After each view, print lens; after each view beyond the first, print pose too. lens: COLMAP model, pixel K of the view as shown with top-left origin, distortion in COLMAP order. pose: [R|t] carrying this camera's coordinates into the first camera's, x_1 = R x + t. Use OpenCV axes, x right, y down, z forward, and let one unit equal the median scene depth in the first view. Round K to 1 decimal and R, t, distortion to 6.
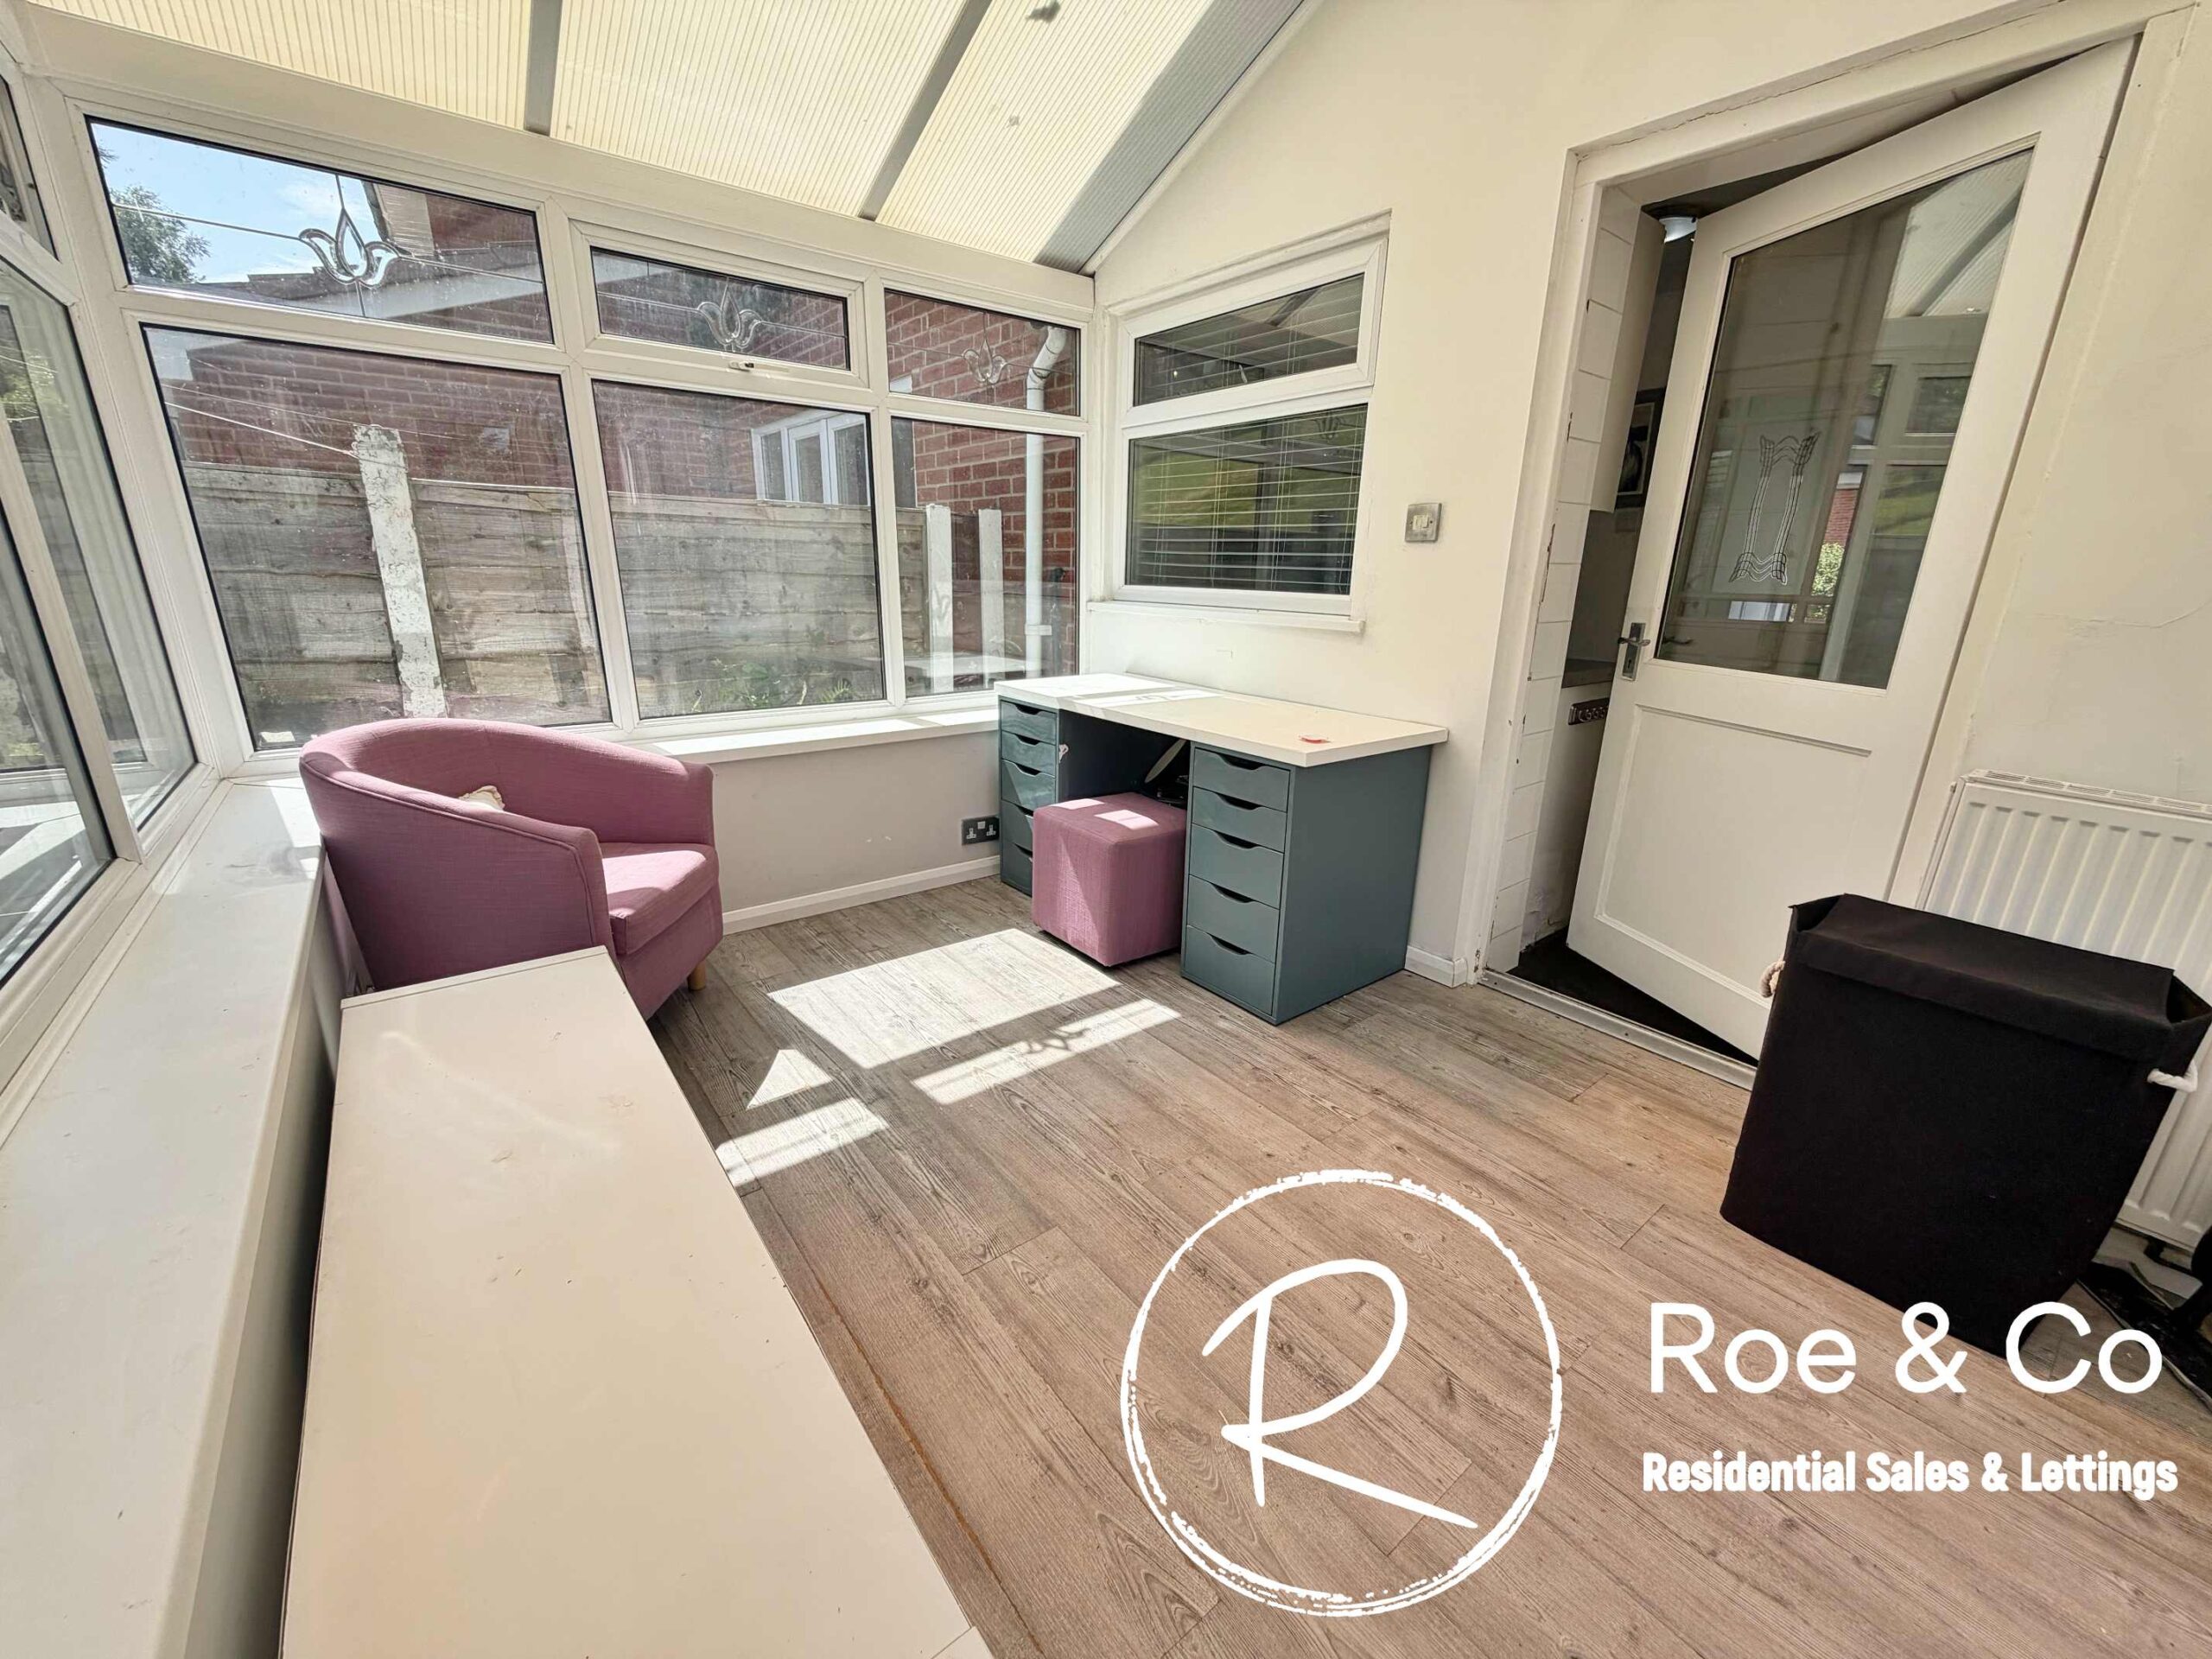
lens RADIAL K [[880.1, 0, 1093.1], [0, 880.1, 834.5], [0, 0, 1]] dist [0.004617, -0.000043]
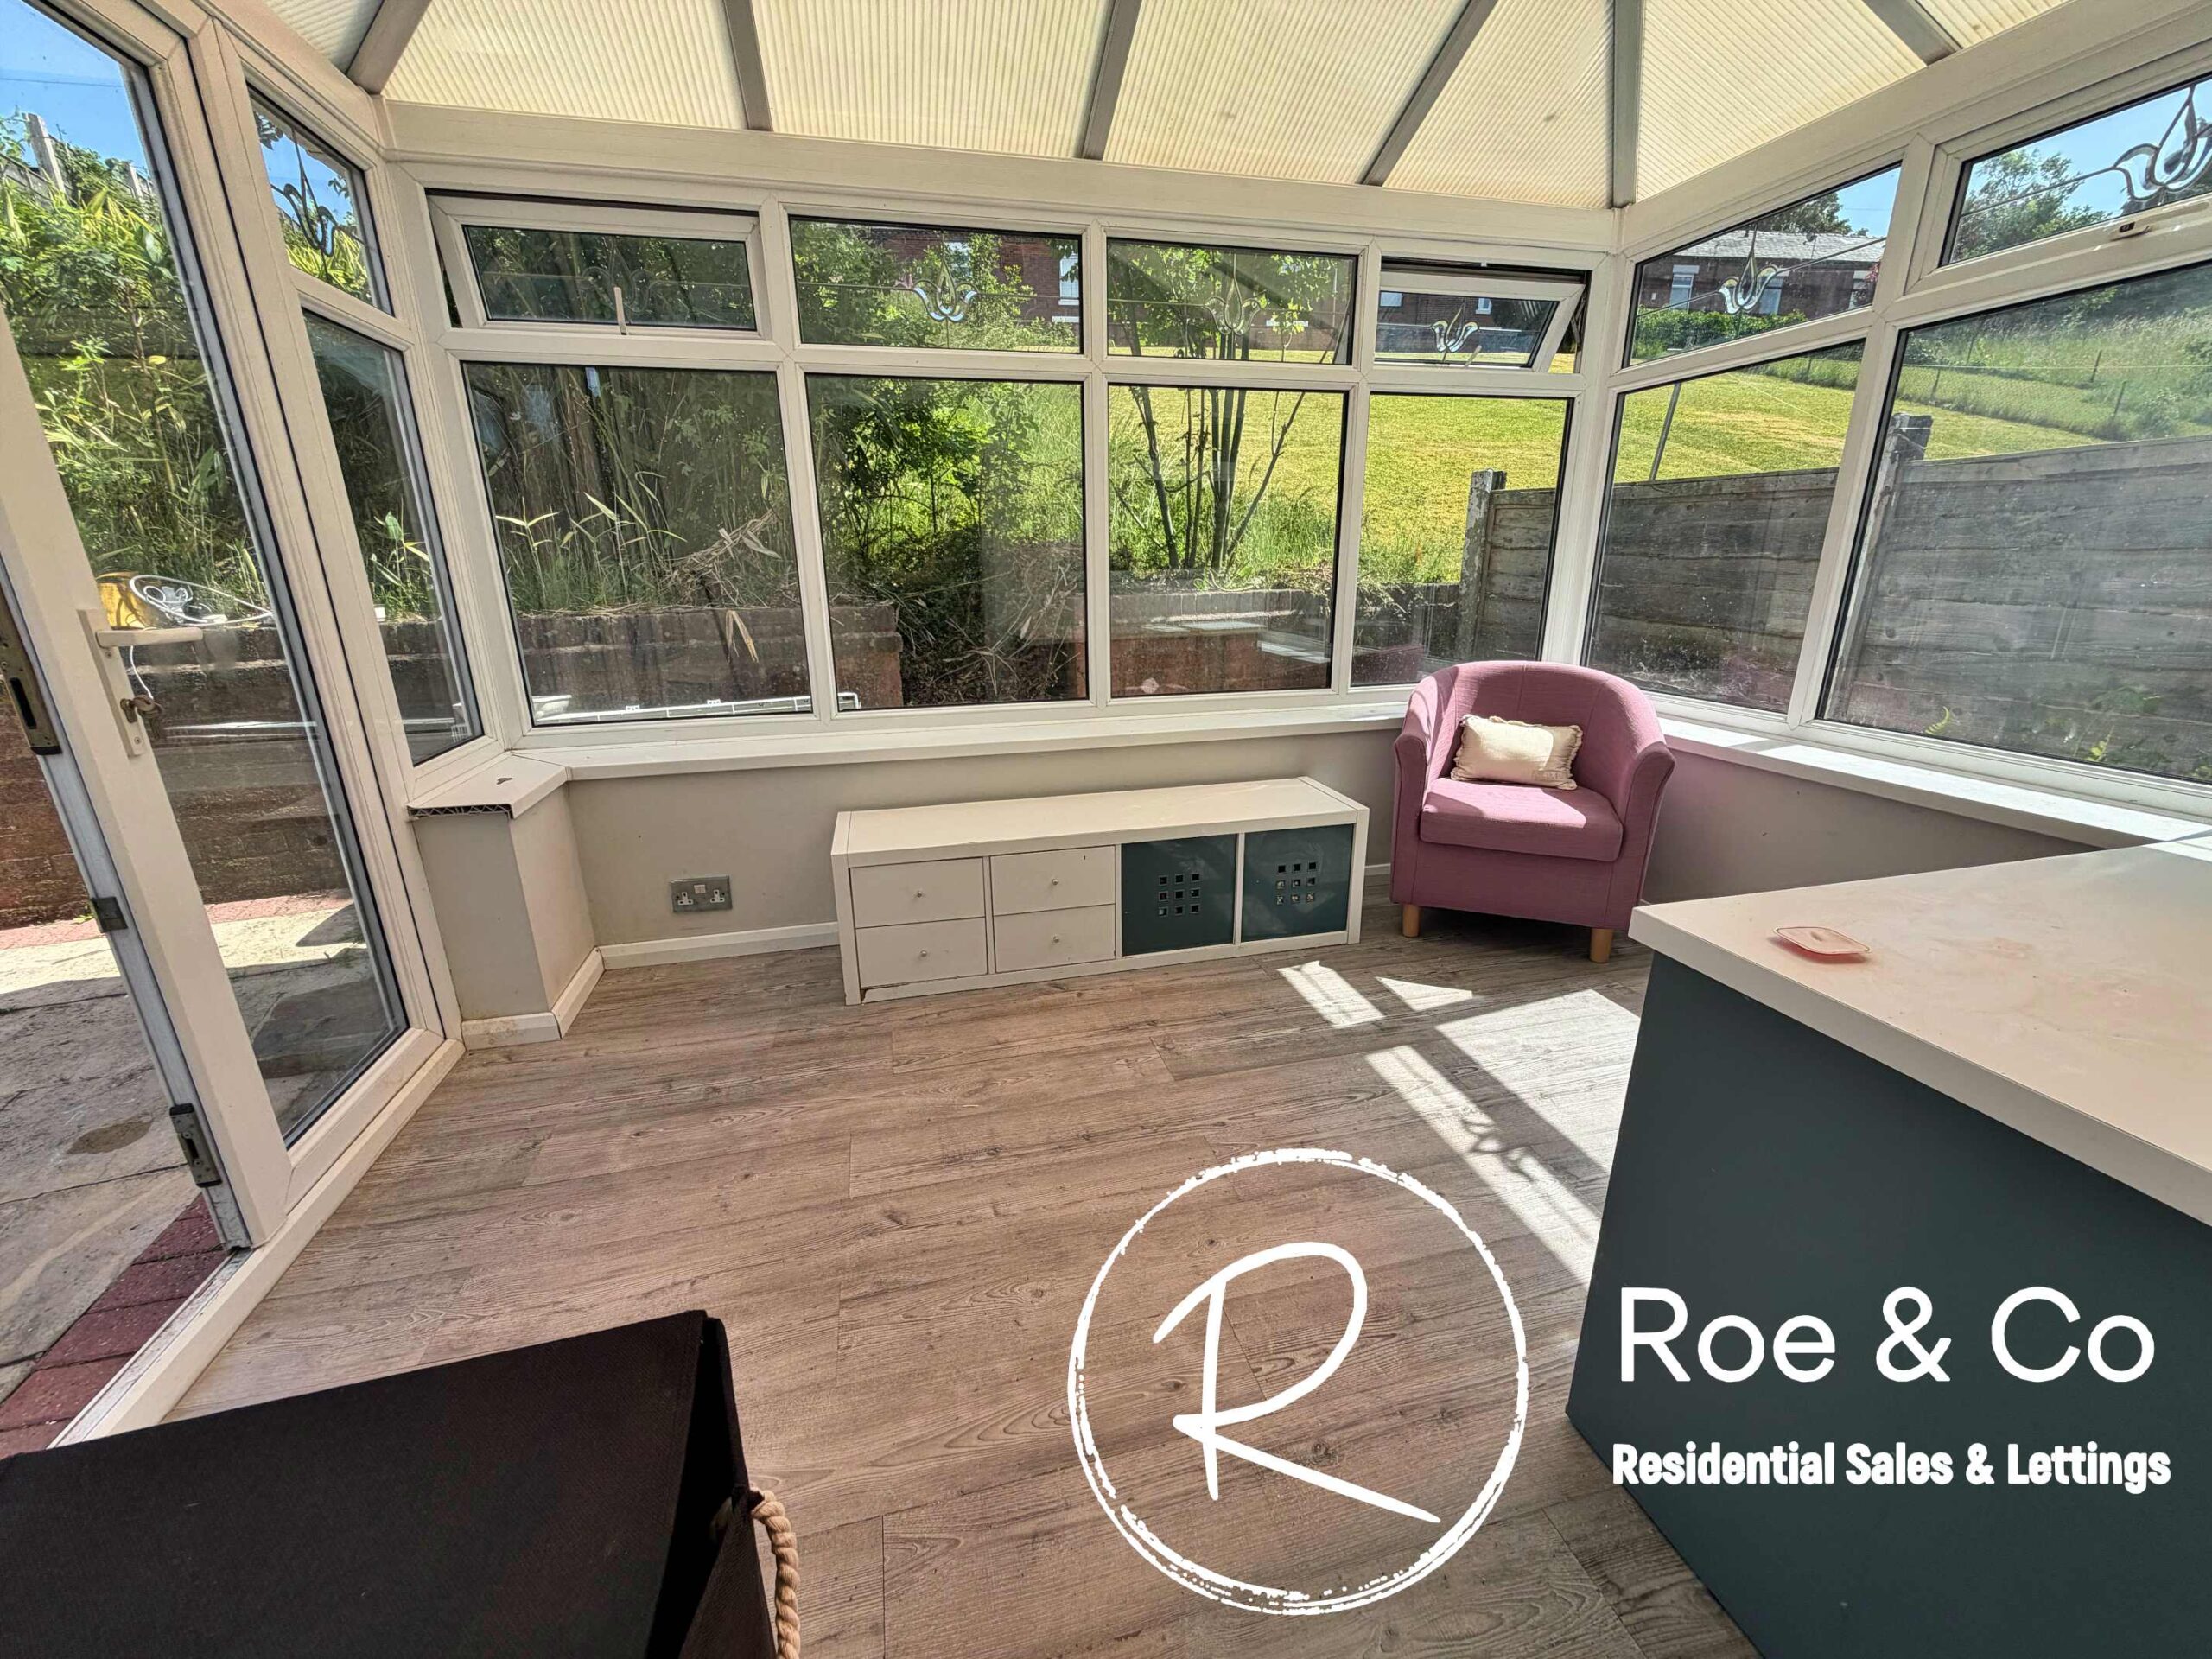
lens RADIAL K [[880.1, 0, 1098.2], [0, 880.1, 831.2], [0, 0, 1]] dist [0.004617, -0.000043]
pose [[-0.408641, 0.252290, -0.877133, 0.771698], [-0.264507, 0.887057, 0.378374, -0.230342], [0.873526, 0.386627, -0.295755, 0.889736]]
